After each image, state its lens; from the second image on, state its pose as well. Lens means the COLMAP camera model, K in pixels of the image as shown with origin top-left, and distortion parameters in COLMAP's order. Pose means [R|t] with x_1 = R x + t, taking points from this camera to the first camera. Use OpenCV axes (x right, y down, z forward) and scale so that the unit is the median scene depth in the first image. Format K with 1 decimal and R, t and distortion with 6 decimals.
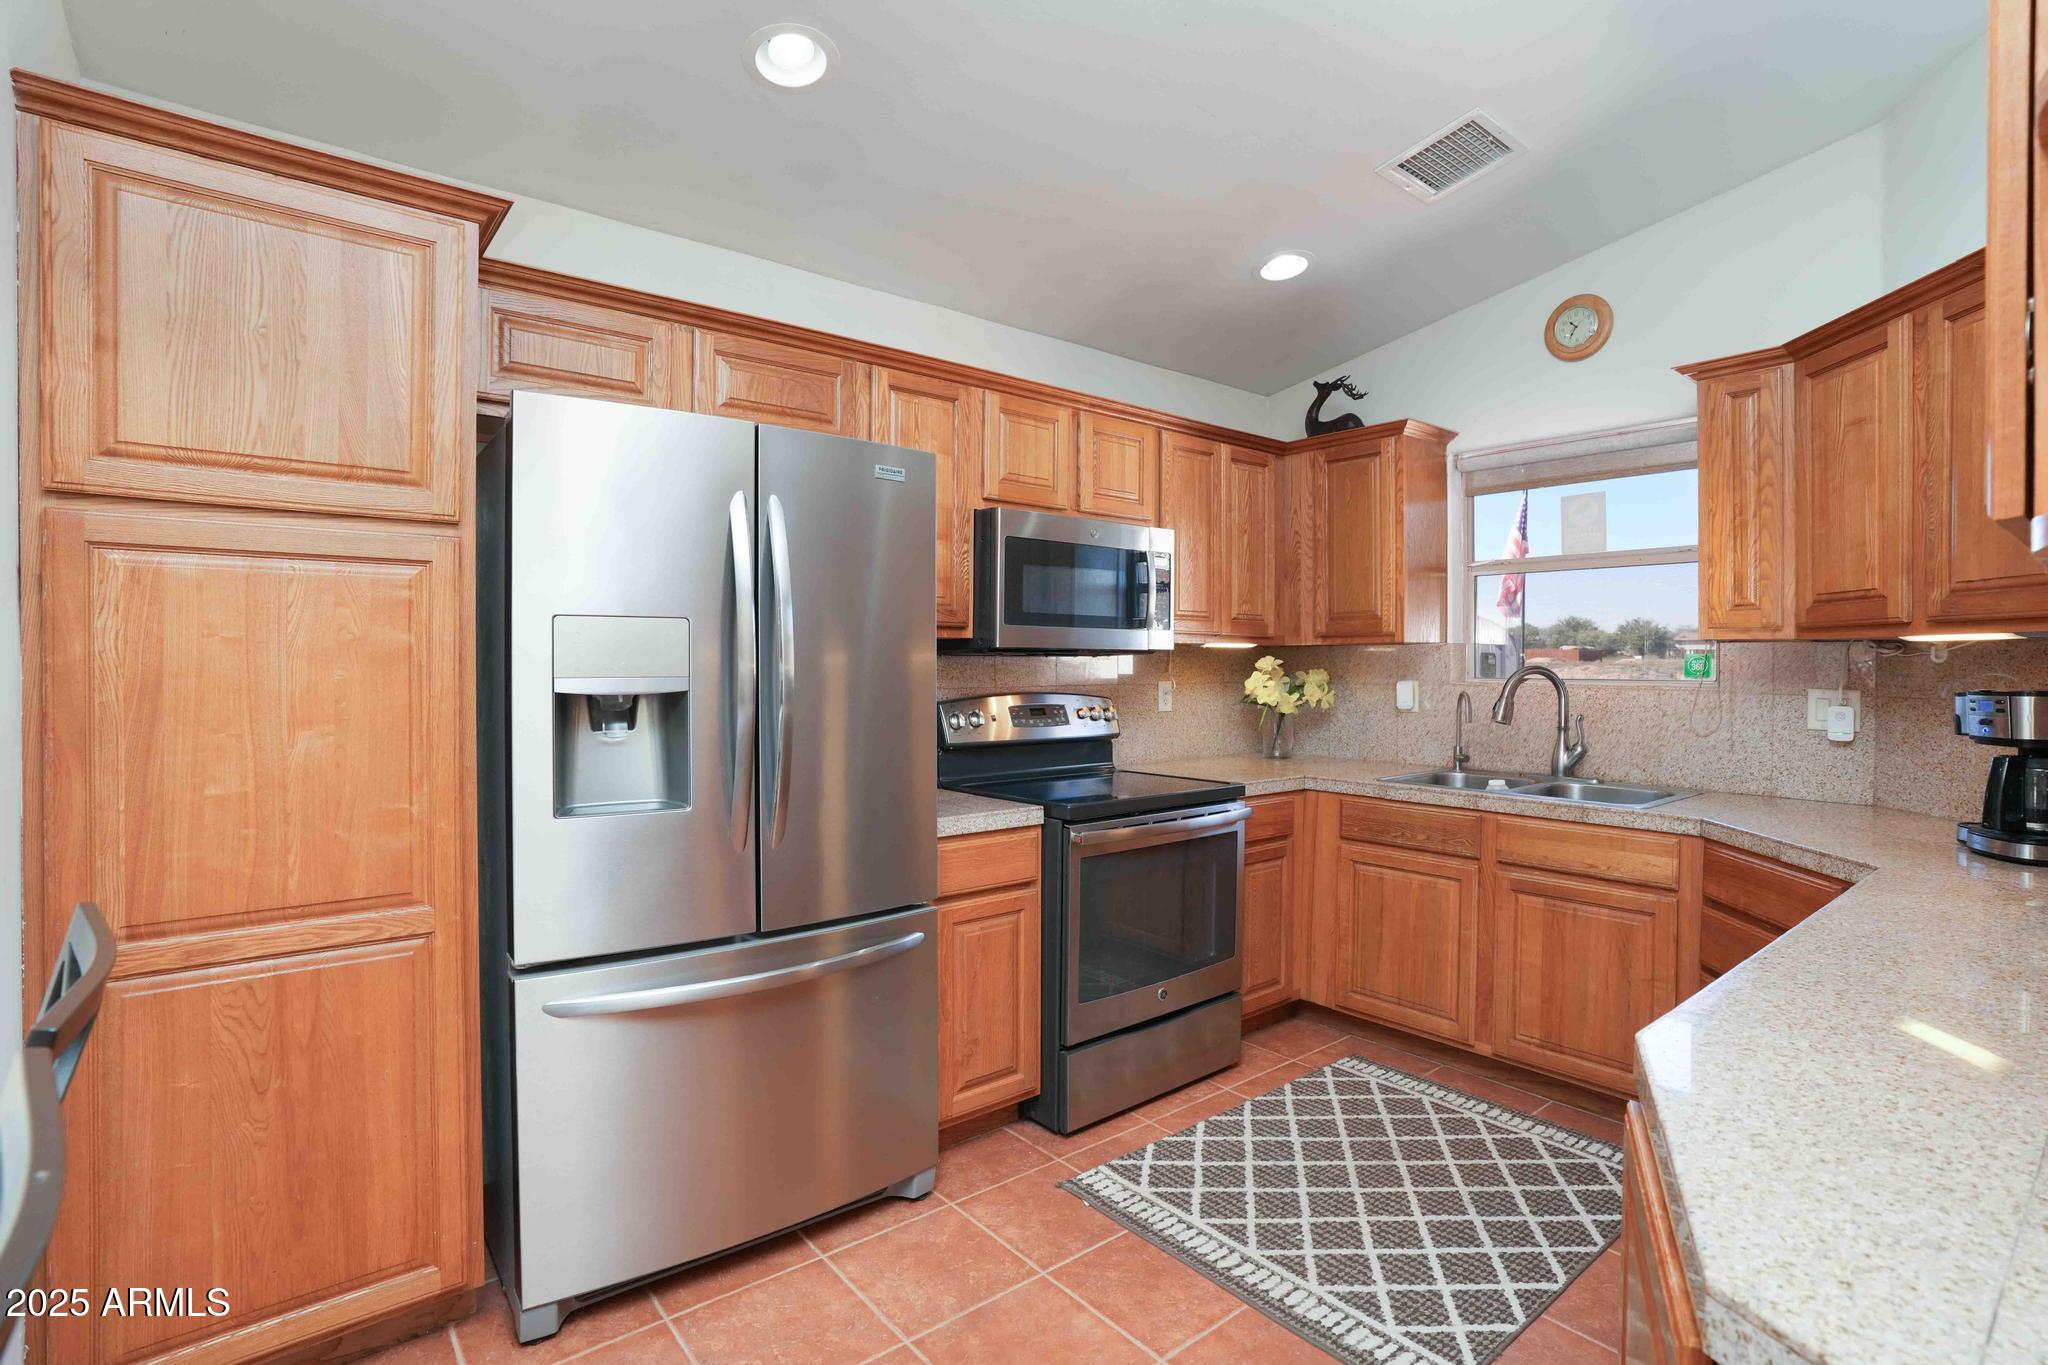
lens RADIAL K [[996.6, 0, 1008.9], [0, 996.6, 678.0], [0, 0, 1]] dist [-0.078261, 0.038216]
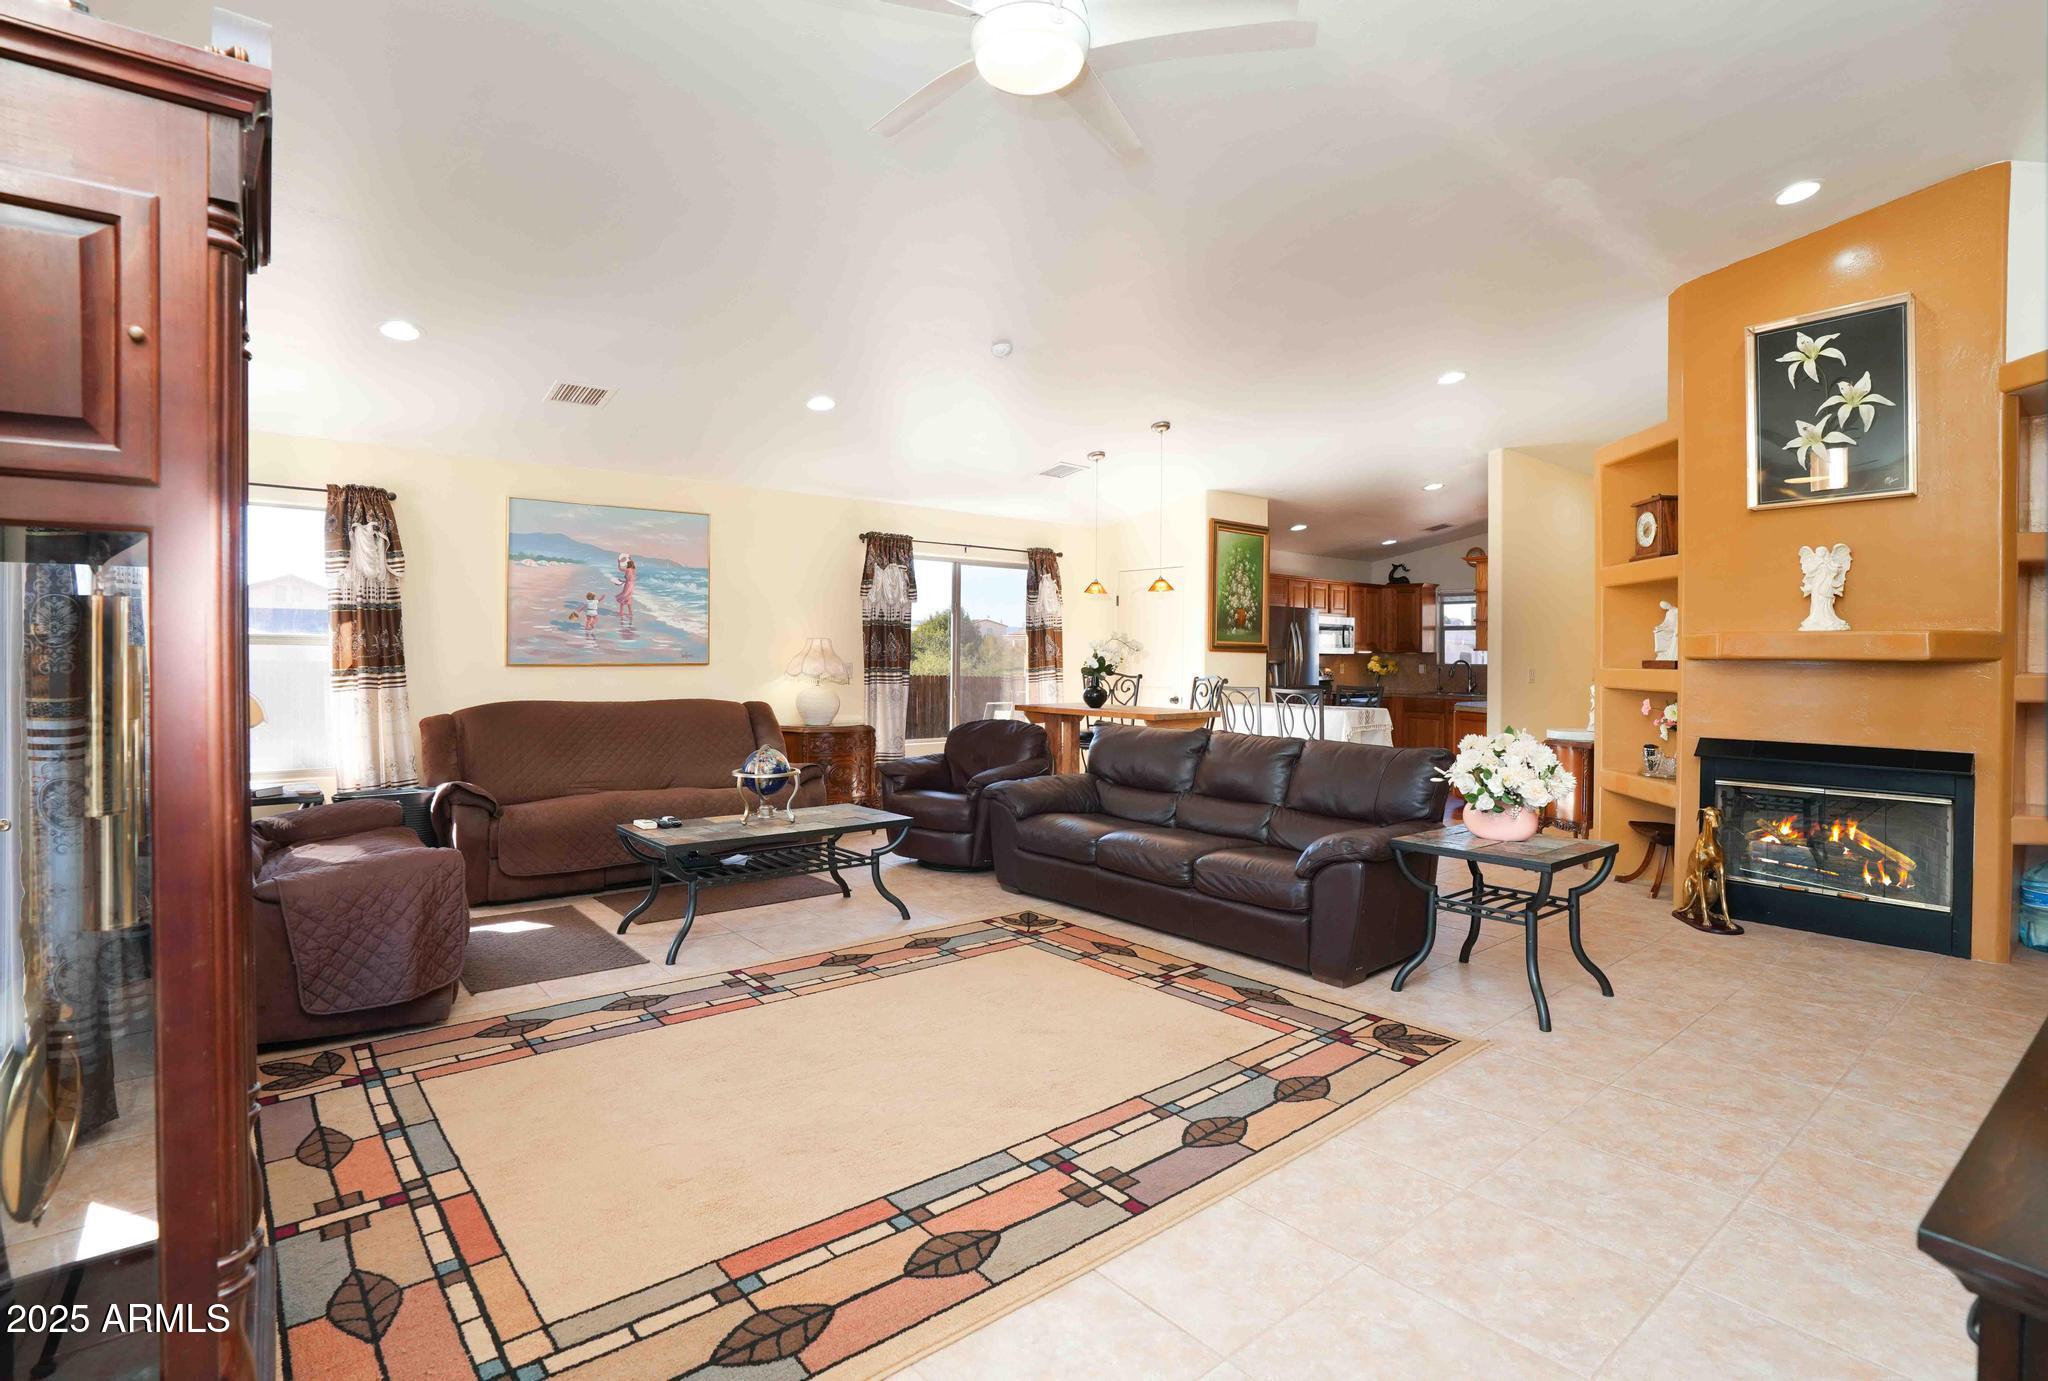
lens RADIAL K [[997.1, 0, 1025.0], [0, 997.1, 661.3], [0, 0, 1]] dist [-0.053655, 0.000040]
pose [[0.999632, 0.006564, 0.026332, -1.141507], [-0.006345, 0.999945, -0.008374, 0.034615], [-0.026386, 0.008204, 0.999618, -2.555192]]
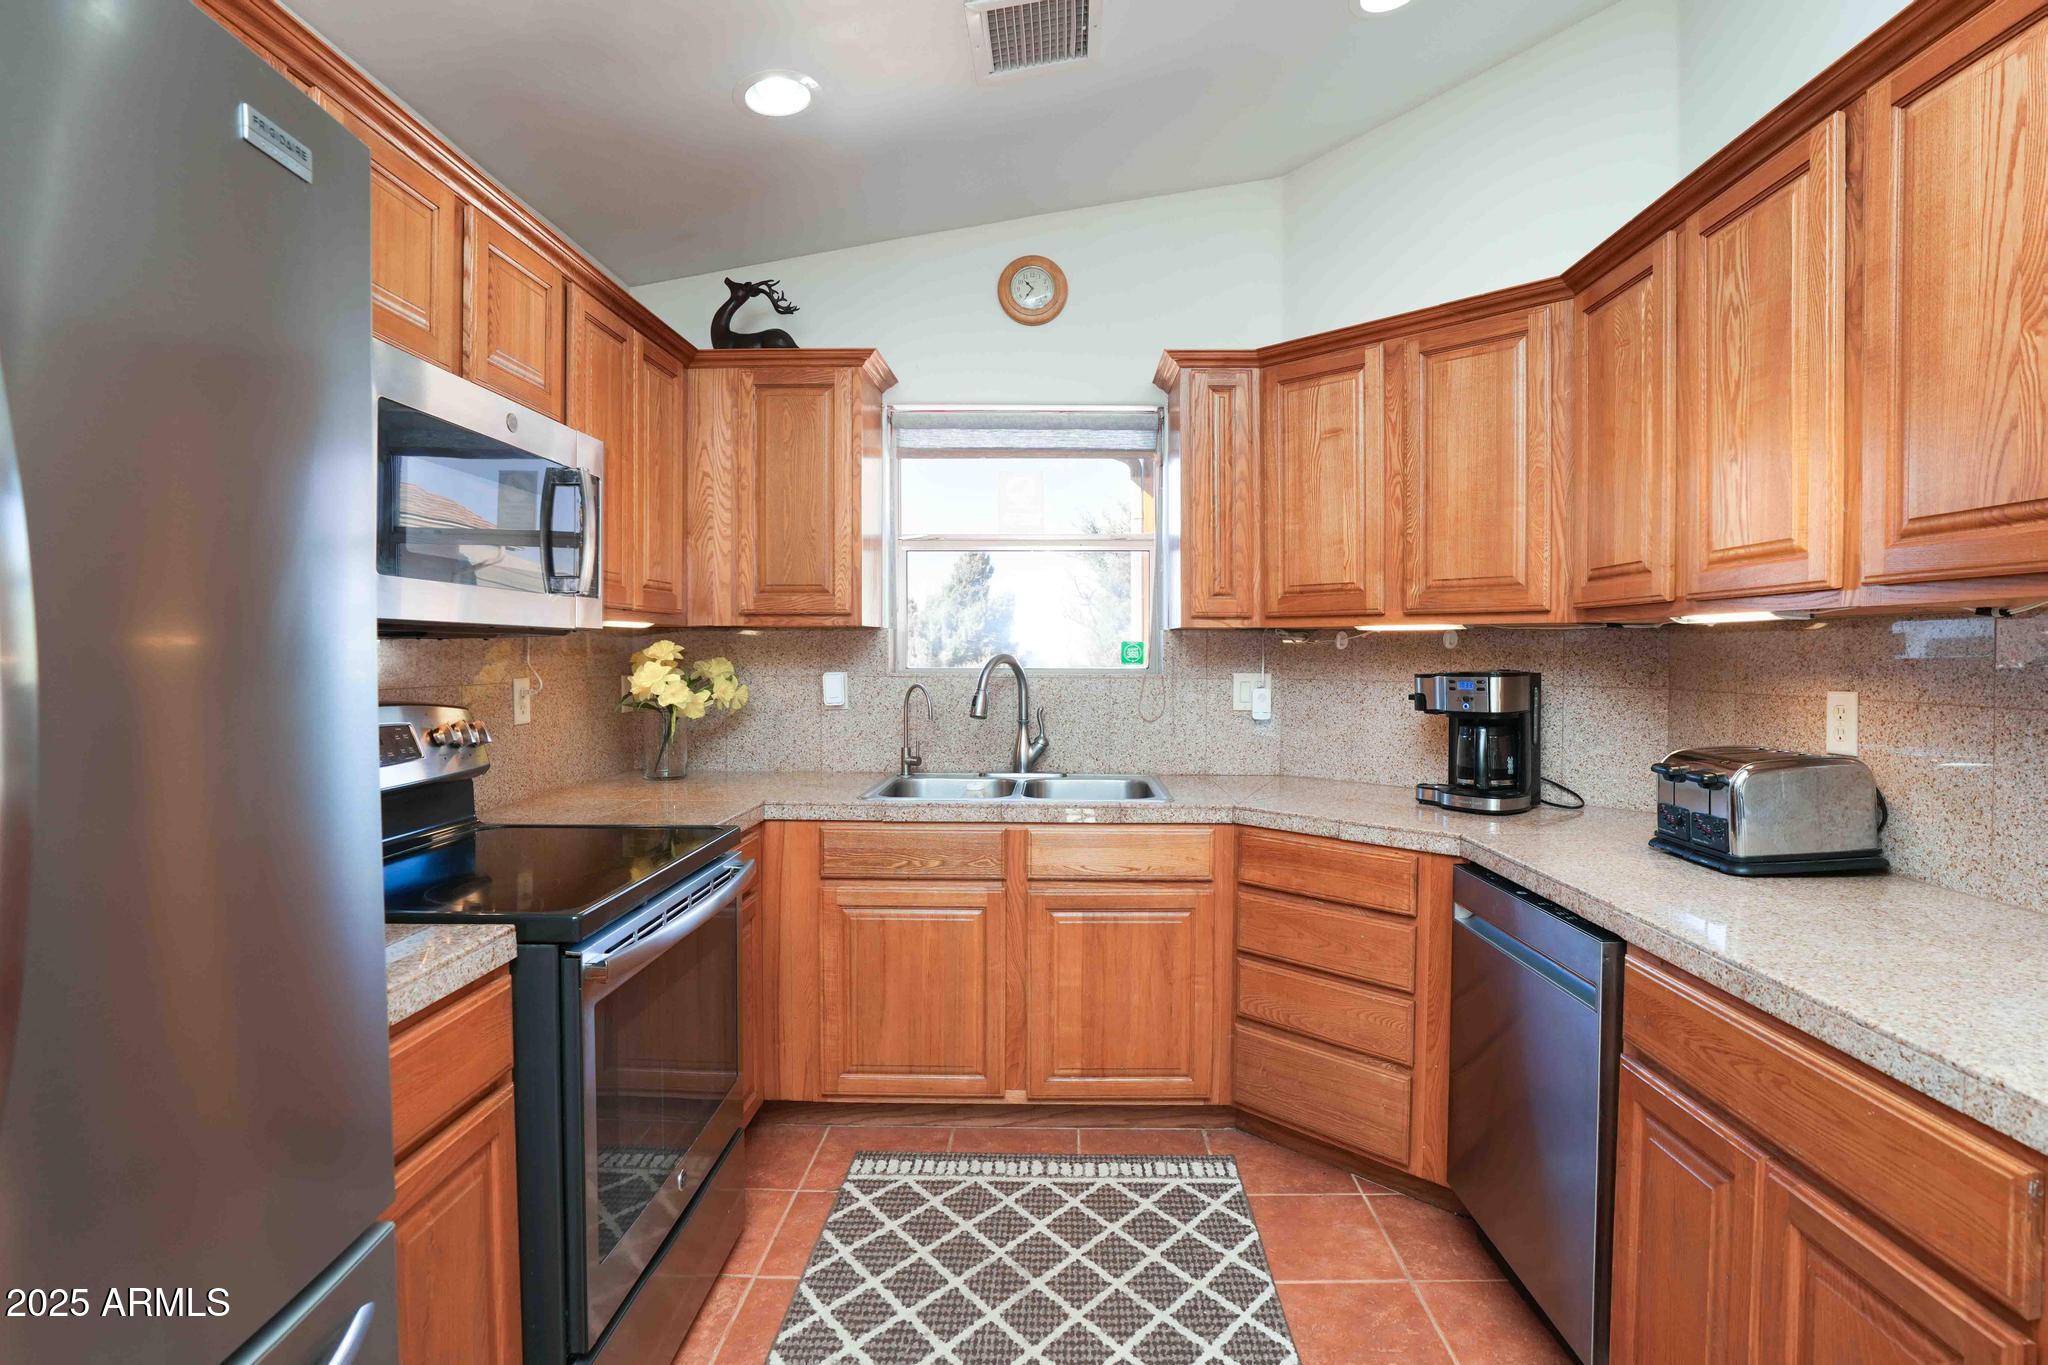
lens RADIAL K [[996.6, 0, 1008.9], [0, 996.6, 678.0], [0, 0, 1]] dist [-0.078261, 0.038216]
pose [[0.624985, -0.020491, 0.780367, -0.190706], [0.011709, 0.999789, 0.016875, -0.004993], [-0.780549, -0.001410, 0.625093, 0.462608]]
